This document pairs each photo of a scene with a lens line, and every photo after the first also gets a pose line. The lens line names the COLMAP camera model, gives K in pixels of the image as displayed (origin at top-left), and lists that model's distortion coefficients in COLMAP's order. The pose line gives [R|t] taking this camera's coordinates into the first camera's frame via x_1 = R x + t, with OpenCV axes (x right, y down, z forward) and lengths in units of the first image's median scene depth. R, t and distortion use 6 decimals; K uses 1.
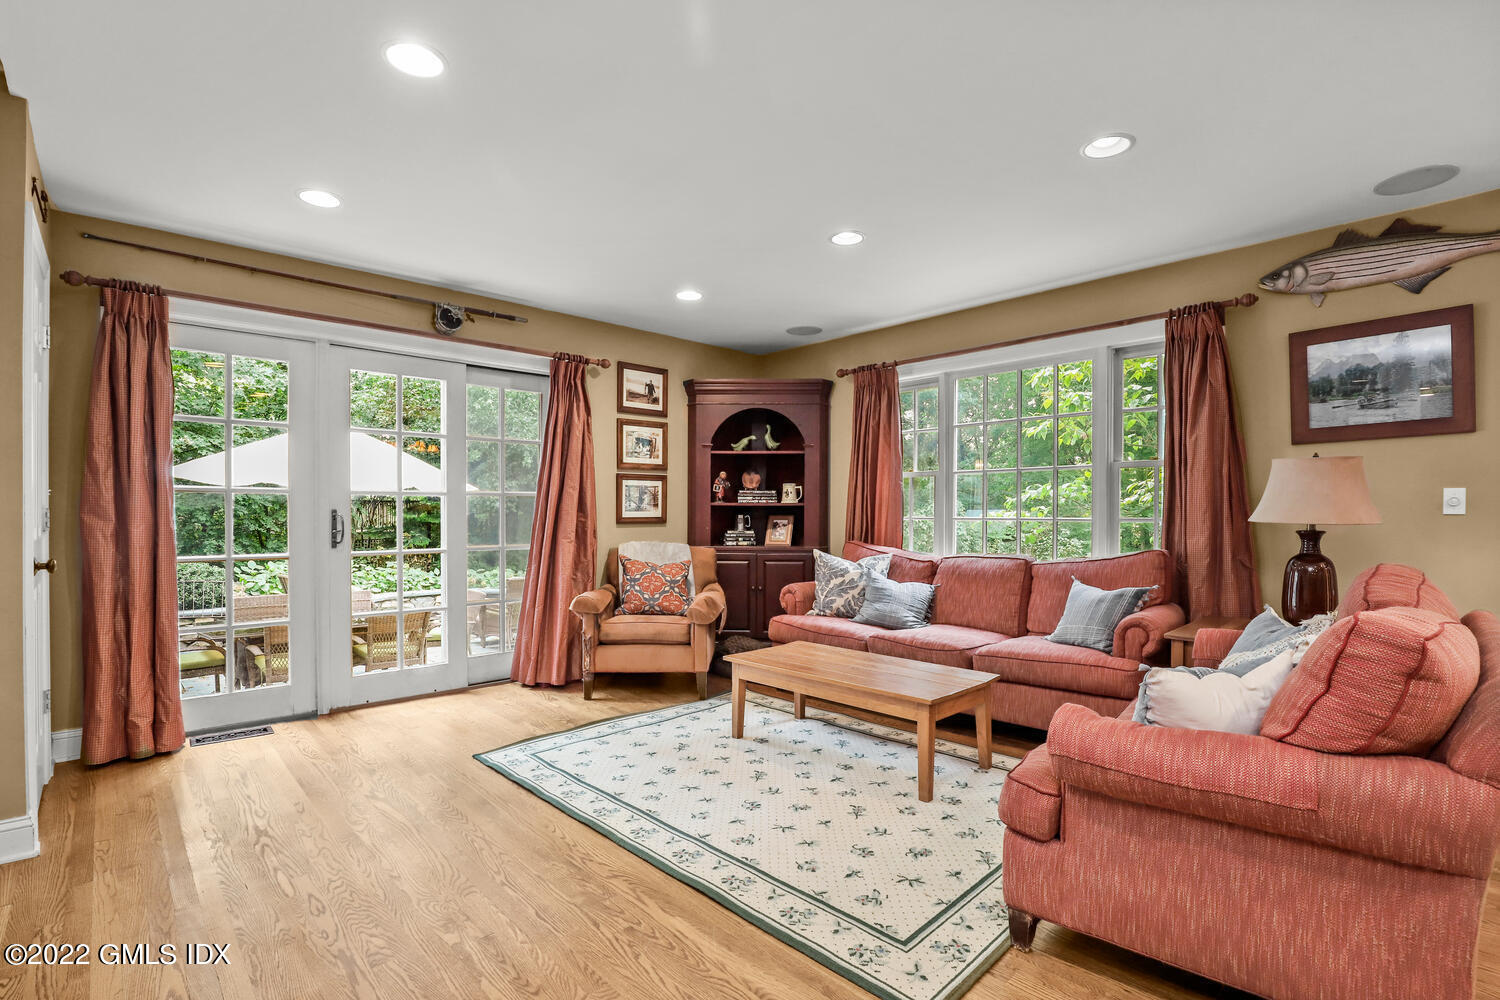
lens RADIAL K [[694.4, 0, 750.2], [0, 694.4, 522.8], [0, 0, 1]] dist [-0.032403, 0.004241]
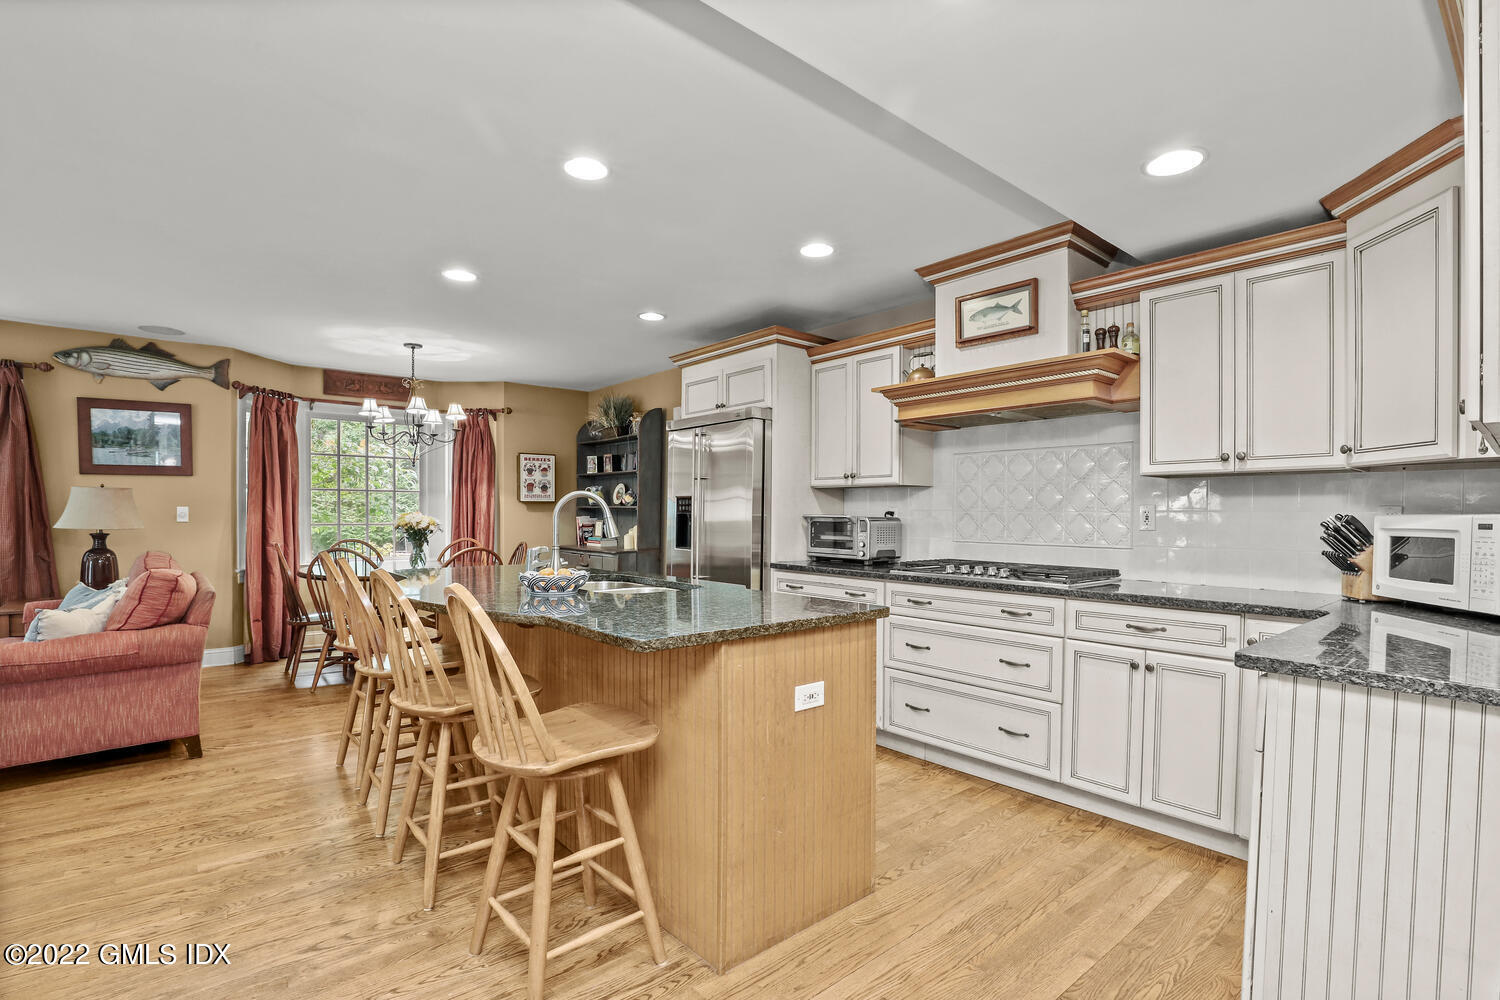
lens RADIAL K [[692.7, 0, 745.1], [0, 692.7, 526.0], [0, 0, 1]] dist [-0.026816, 0.003621]
pose [[0.067348, -0.017175, 0.997582, -0.416412], [0.007420, 0.999833, 0.016712, -0.013408], [-0.997702, 0.006277, 0.067464, -0.386514]]
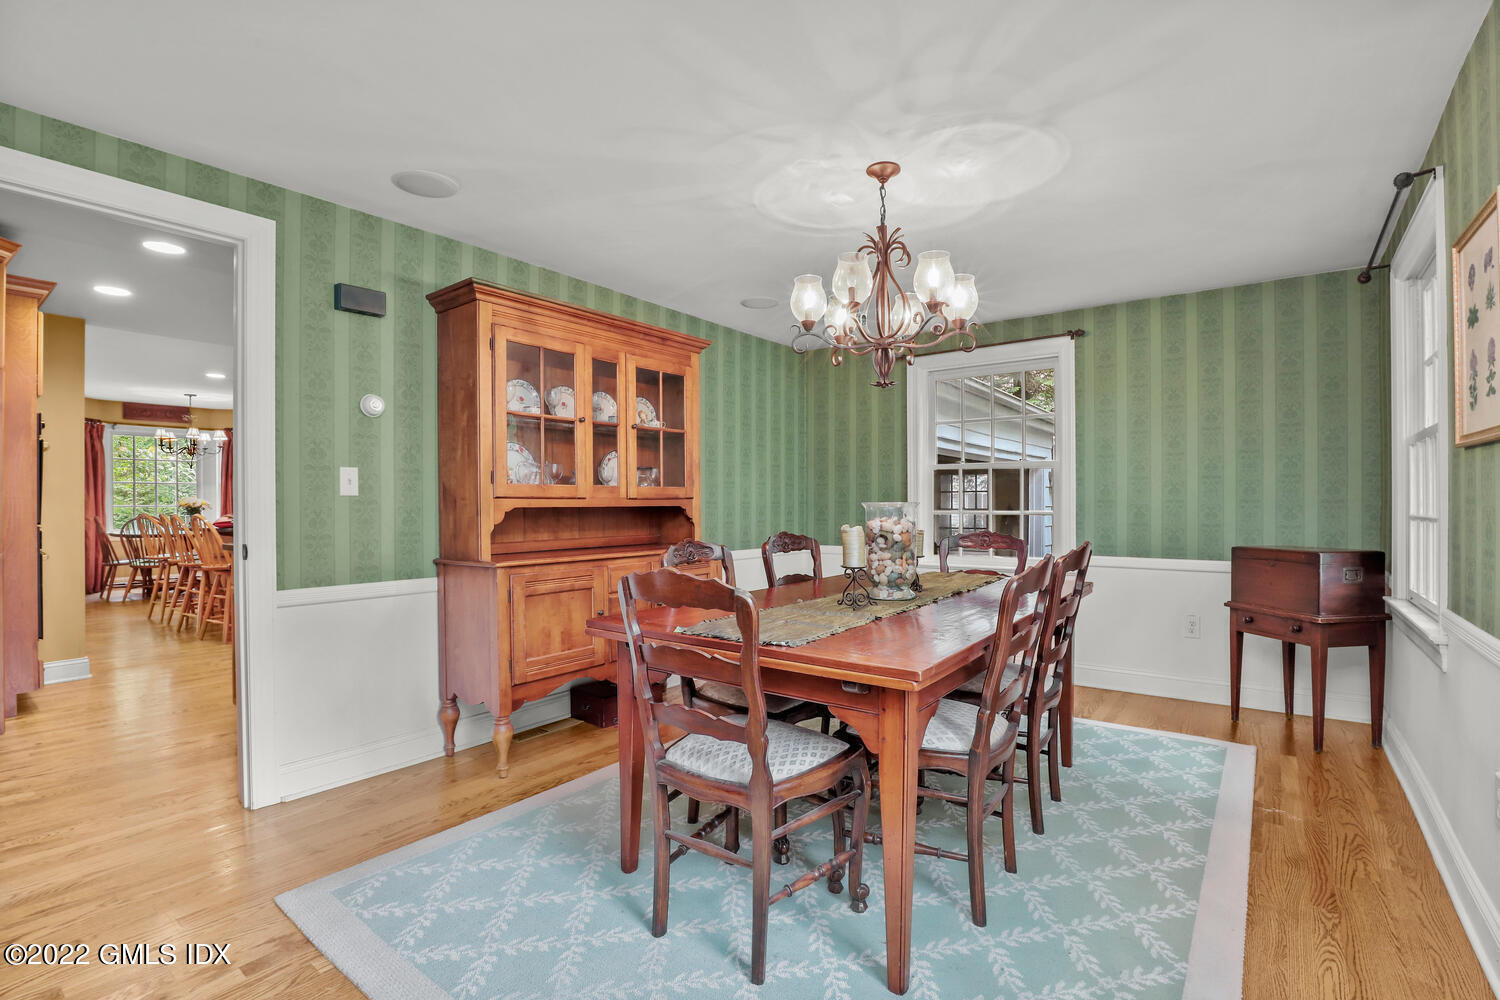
lens RADIAL K [[694.4, 0, 748.7], [0, 694.4, 506.1], [0, 0, 1]] dist [-0.032403, 0.004241]
pose [[-0.156324, -0.000381, 0.987706, -1.388837], [0.019774, 0.999798, 0.003515, 0.028043], [-0.987508, 0.020080, -0.156285, -0.975081]]
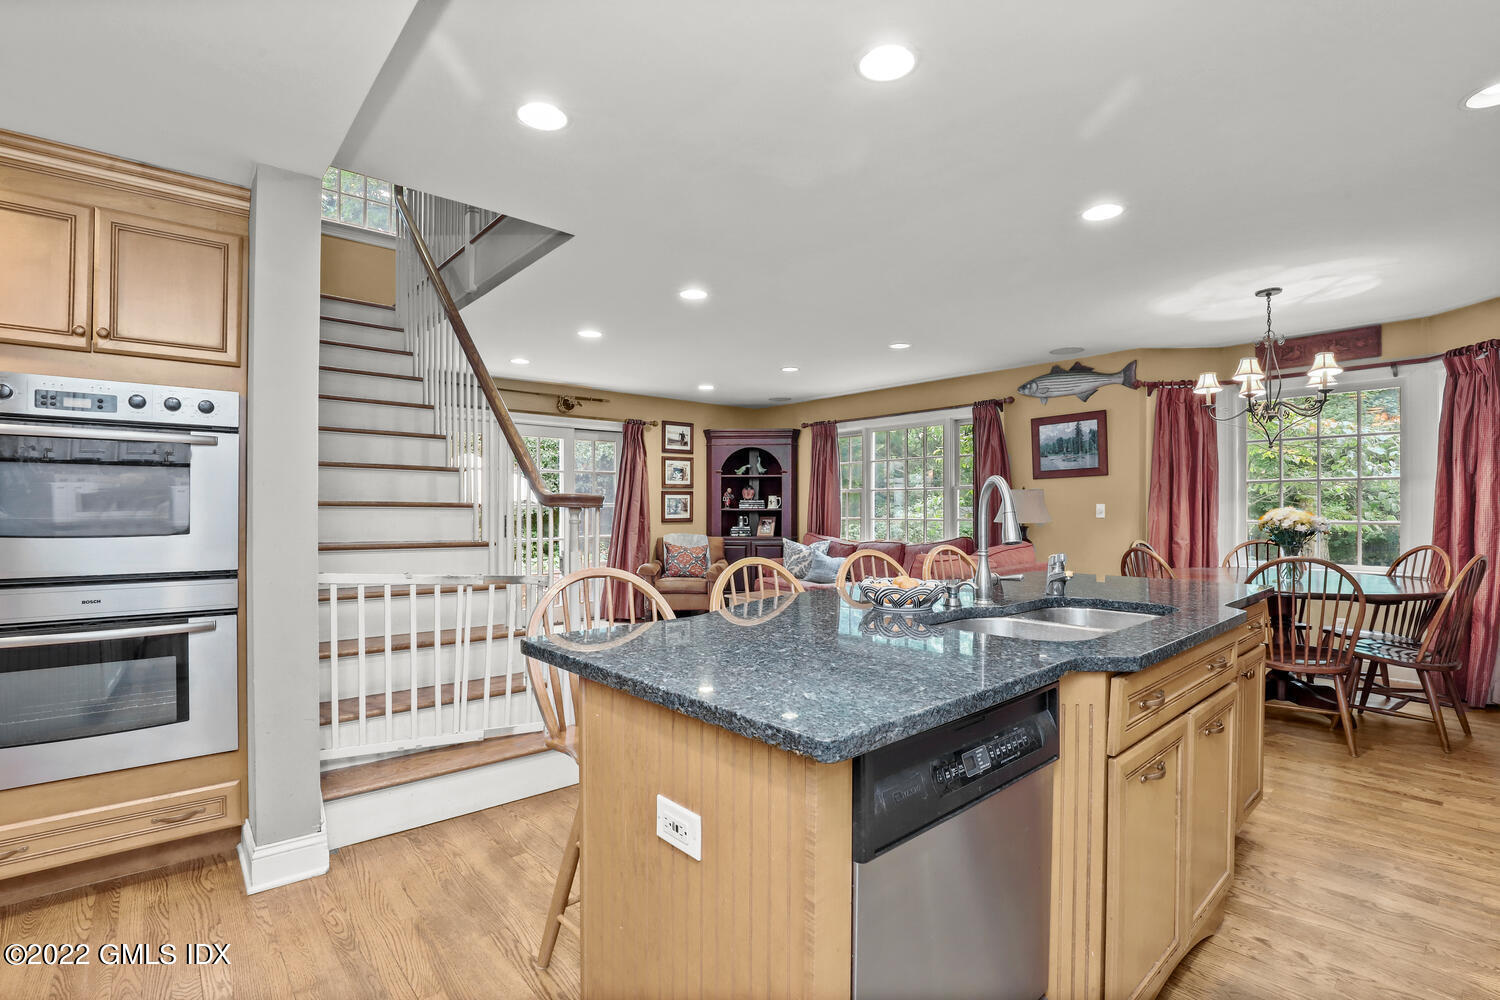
lens RADIAL K [[692.7, 0, 756.5], [0, 692.7, 502.5], [0, 0, 1]] dist [-0.026816, 0.003621]
pose [[0.999653, -0.003355, -0.026113, 0.075579], [0.002780, 0.999754, -0.022011, -0.010294], [0.026180, 0.021931, 0.999417, -0.660246]]
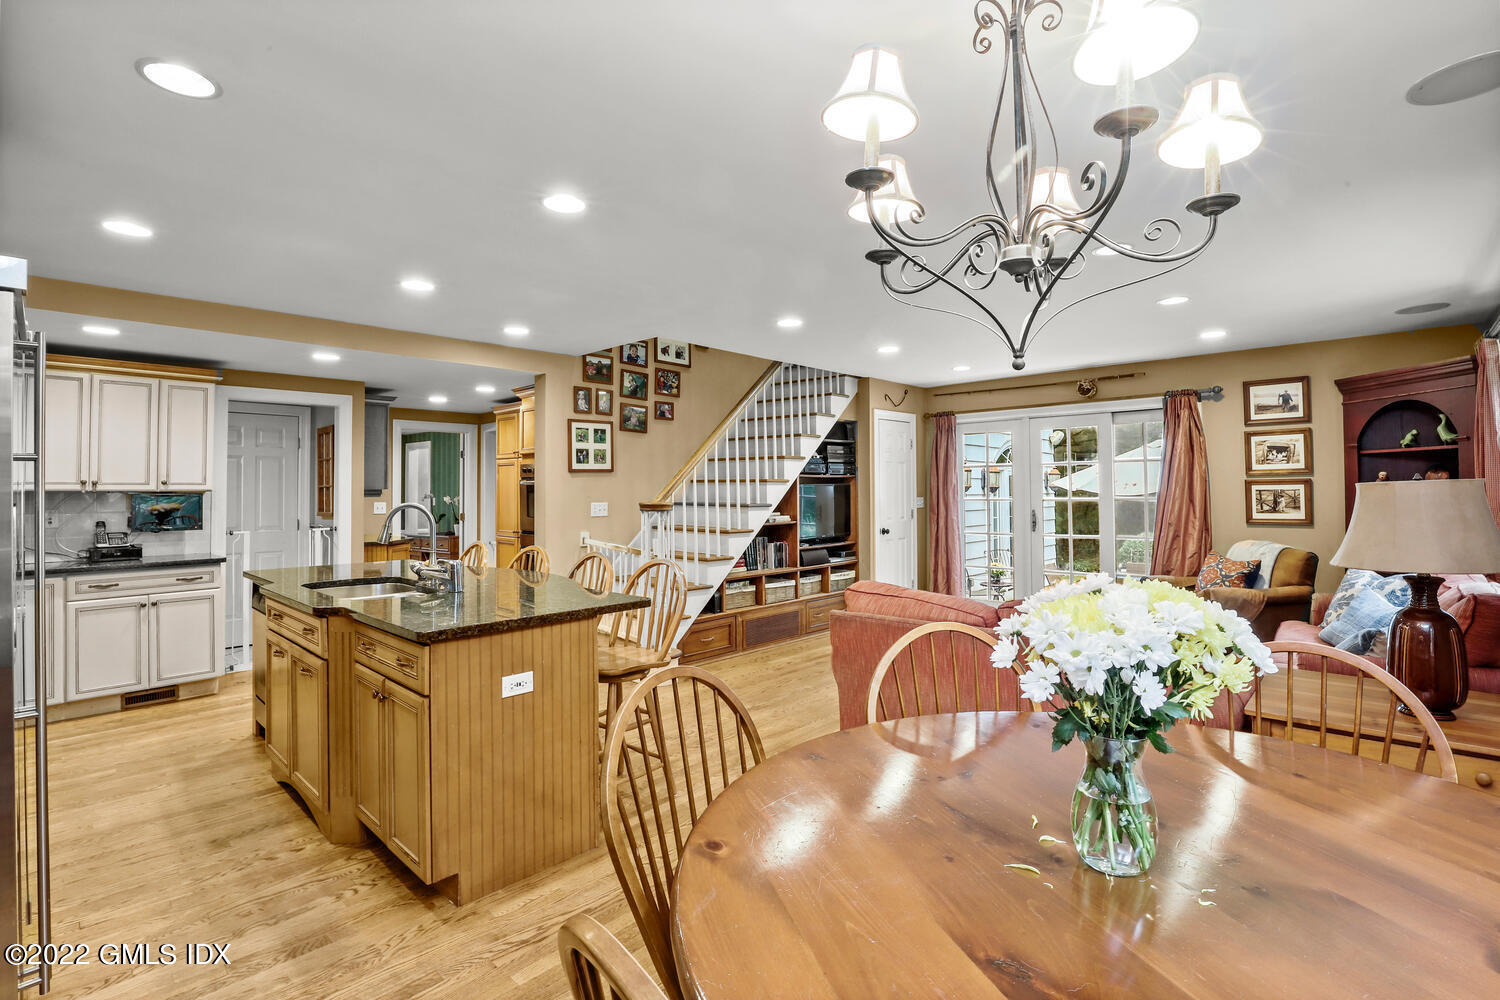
lens RADIAL K [[694.4, 0, 757.3], [0, 694.4, 487.1], [0, 0, 1]] dist [-0.032403, 0.004241]
pose [[0.061827, -0.009796, -0.998039, 1.003376], [-0.008529, 0.999910, -0.010343, -0.046424], [0.998050, 0.009152, 0.061738, 0.148038]]
